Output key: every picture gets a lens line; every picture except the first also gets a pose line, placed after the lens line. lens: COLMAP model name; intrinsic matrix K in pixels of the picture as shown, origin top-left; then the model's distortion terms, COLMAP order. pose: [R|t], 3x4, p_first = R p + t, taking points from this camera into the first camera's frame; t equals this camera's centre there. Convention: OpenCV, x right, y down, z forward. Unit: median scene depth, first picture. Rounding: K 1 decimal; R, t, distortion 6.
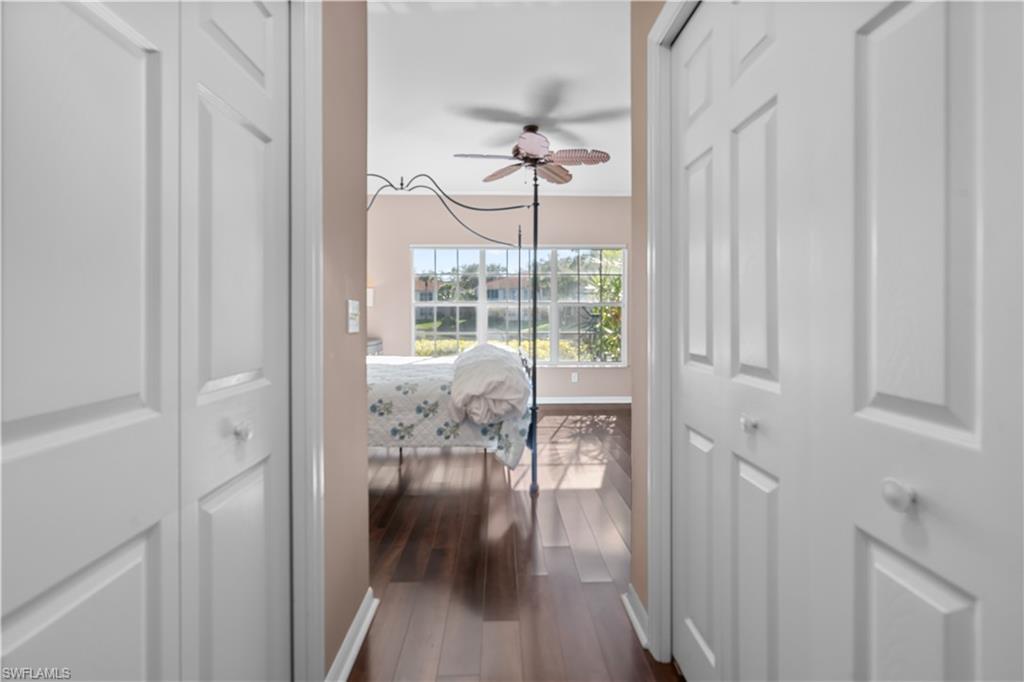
lens RADIAL K [[471.7, 0, 517.0], [0, 471.7, 315.8], [0, 0, 1]] dist [-0.002933, 0.000279]
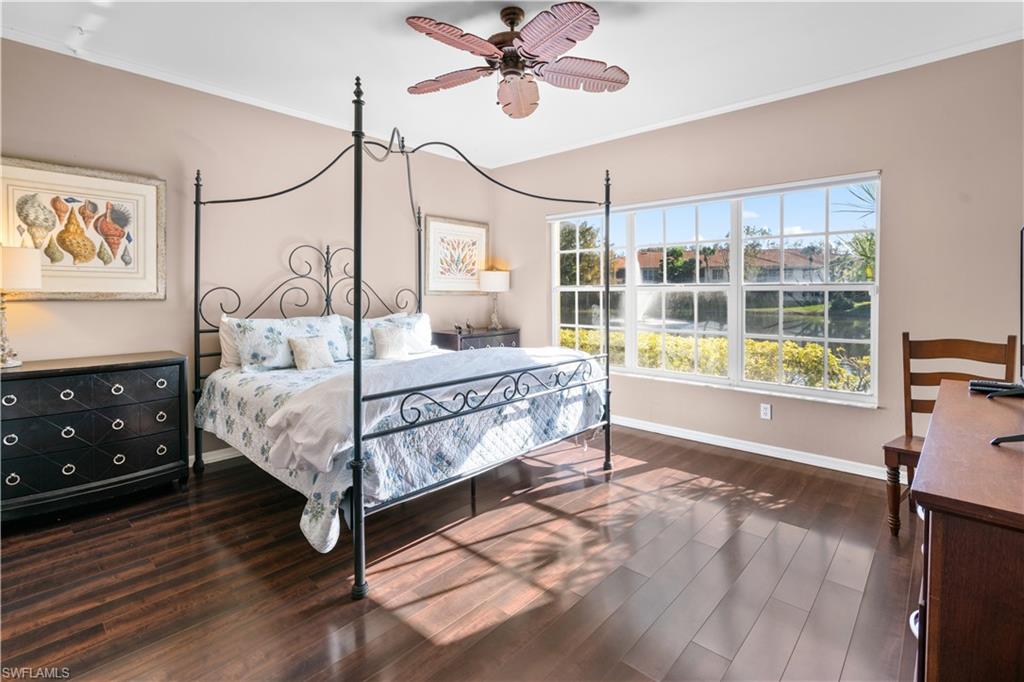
lens RADIAL K [[471.7, 0, 517.1], [0, 471.7, 292.0], [0, 0, 1]] dist [-0.002933, 0.000279]
pose [[0.711675, -0.001281, -0.702508, 0.340733], [-0.006580, 0.999942, -0.008489, -0.012239], [0.702478, 0.010664, 0.711625, 0.387896]]
